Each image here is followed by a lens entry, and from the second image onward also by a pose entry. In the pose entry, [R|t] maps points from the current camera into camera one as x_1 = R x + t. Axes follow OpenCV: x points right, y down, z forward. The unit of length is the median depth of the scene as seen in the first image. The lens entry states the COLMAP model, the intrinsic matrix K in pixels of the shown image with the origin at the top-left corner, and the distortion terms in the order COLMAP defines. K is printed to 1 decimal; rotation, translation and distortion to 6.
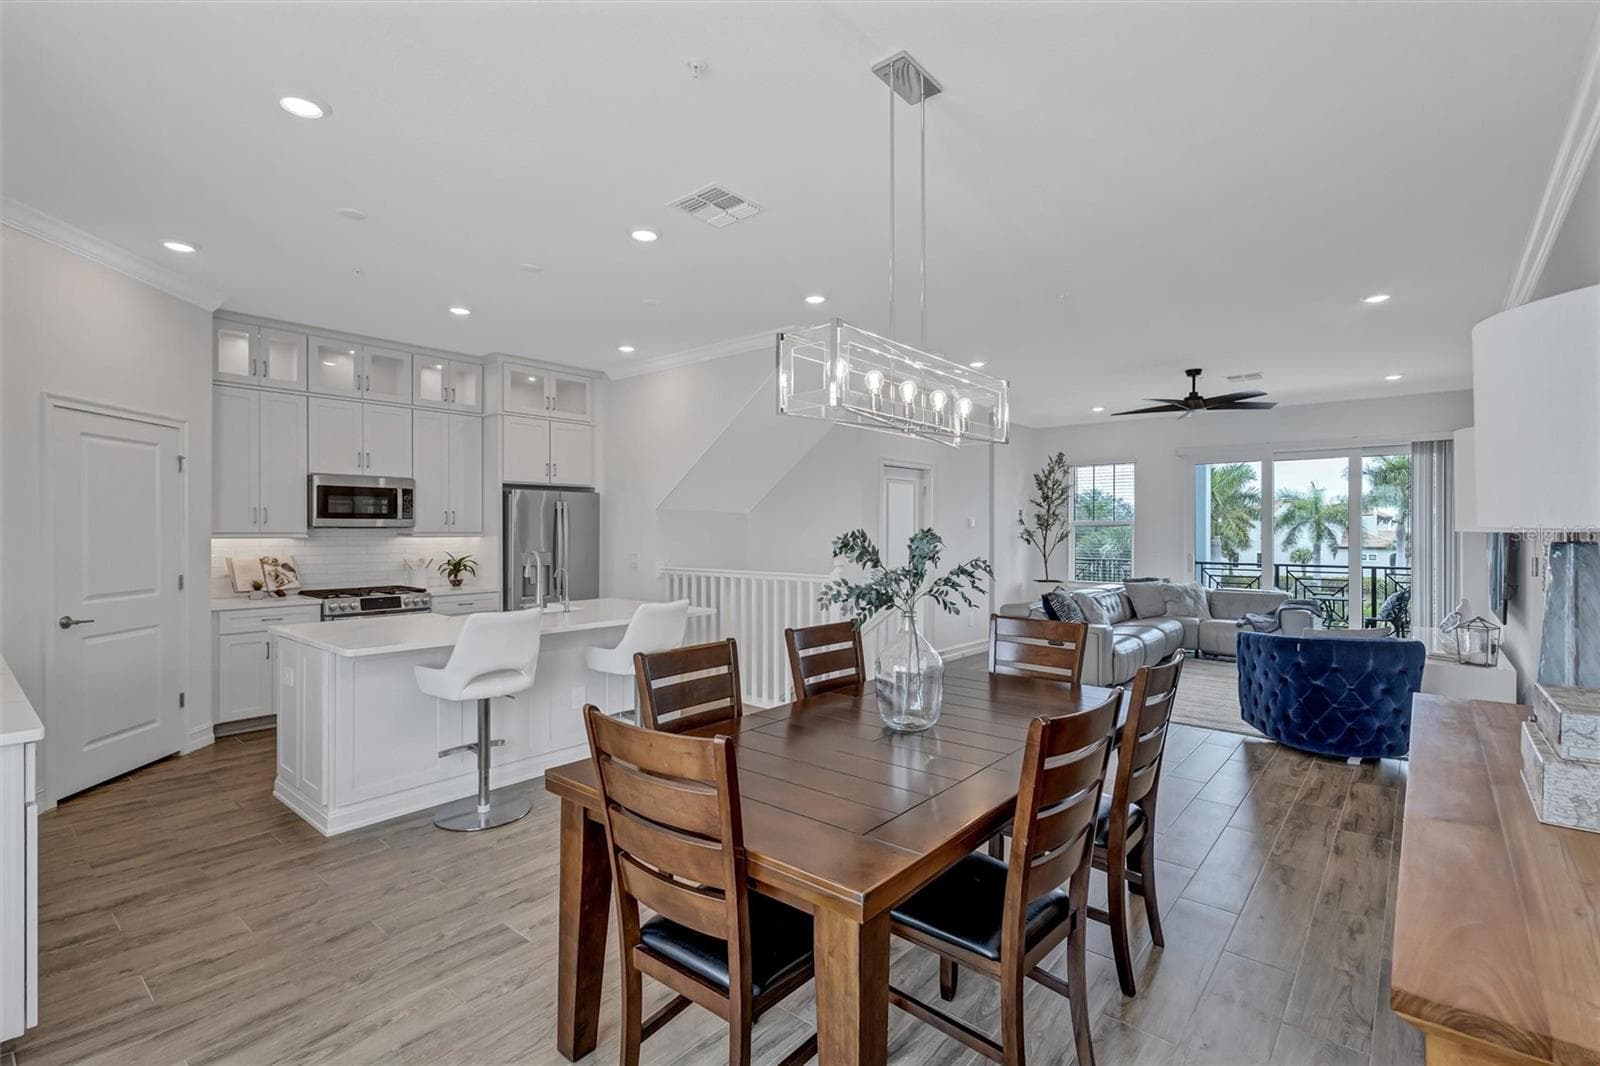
lens RADIAL K [[734.6, 0, 804.5], [0, 734.6, 528.2], [0, 0, 1]] dist [-0.005211, -0.000288]
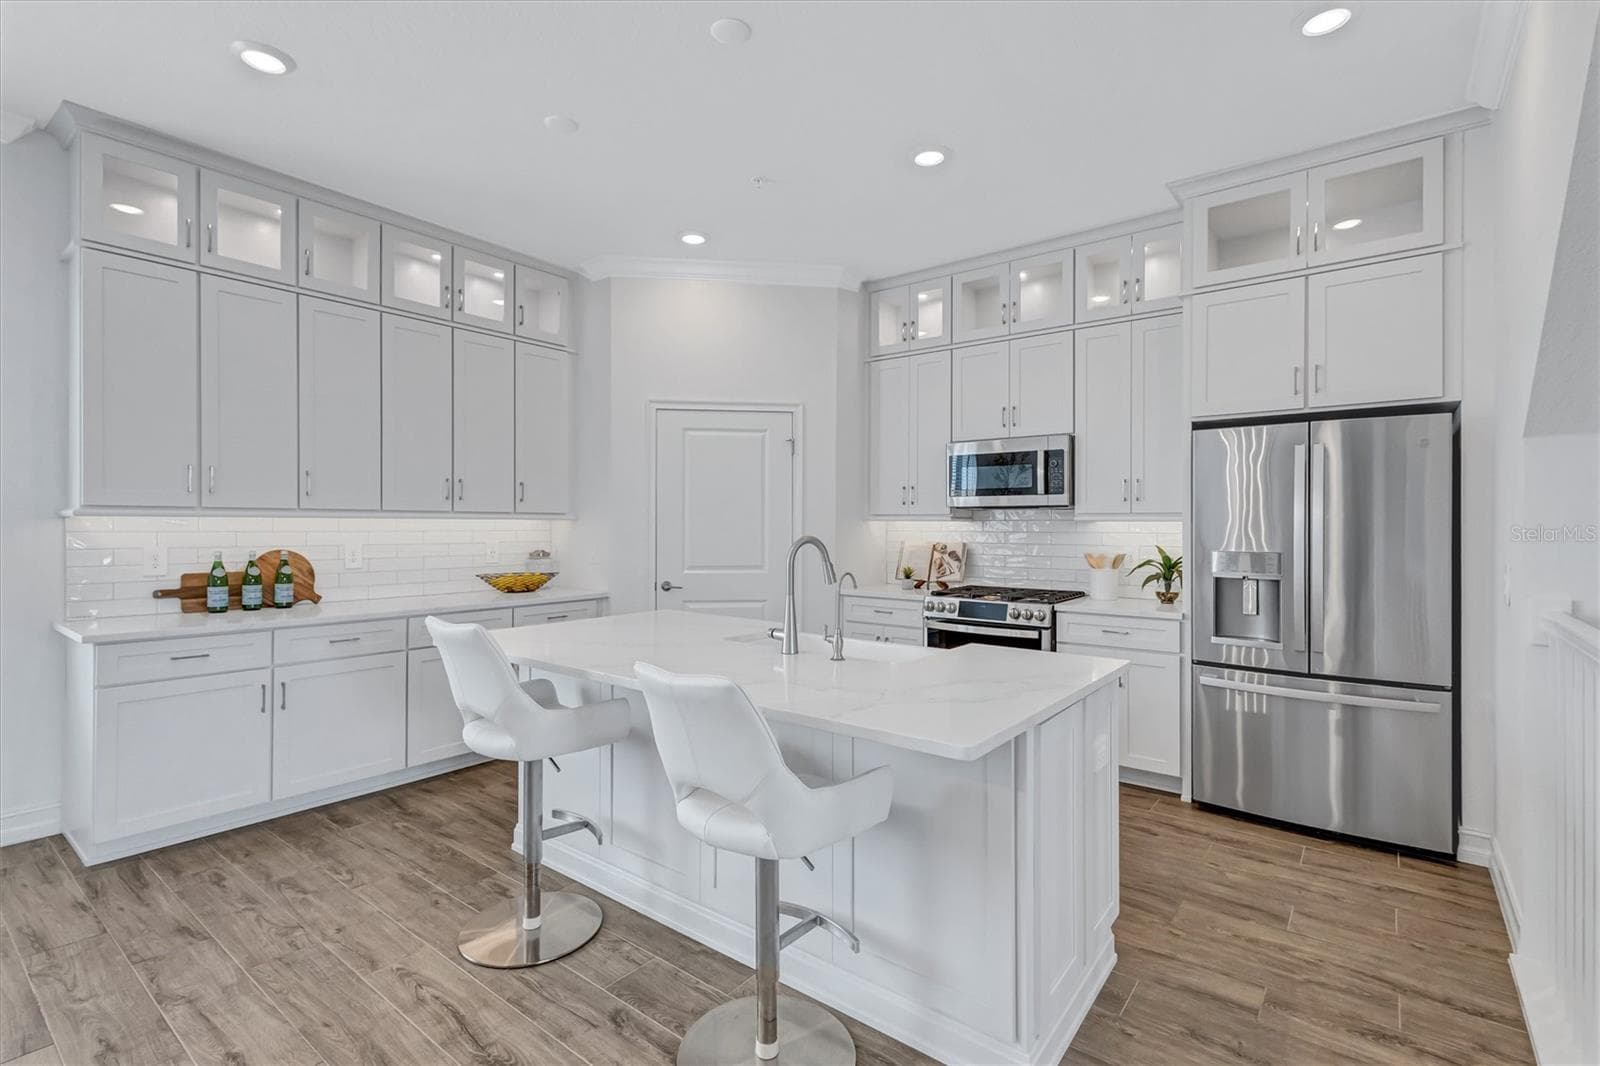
lens RADIAL K [[734.6, 0, 804.7], [0, 734.6, 531.8], [0, 0, 1]] dist [-0.005211, -0.000288]
pose [[0.041018, 0.003999, -0.999150, 0.218029], [-0.001541, 0.999991, 0.003939, 0.033812], [0.999157, 0.001378, 0.041024, 1.198705]]
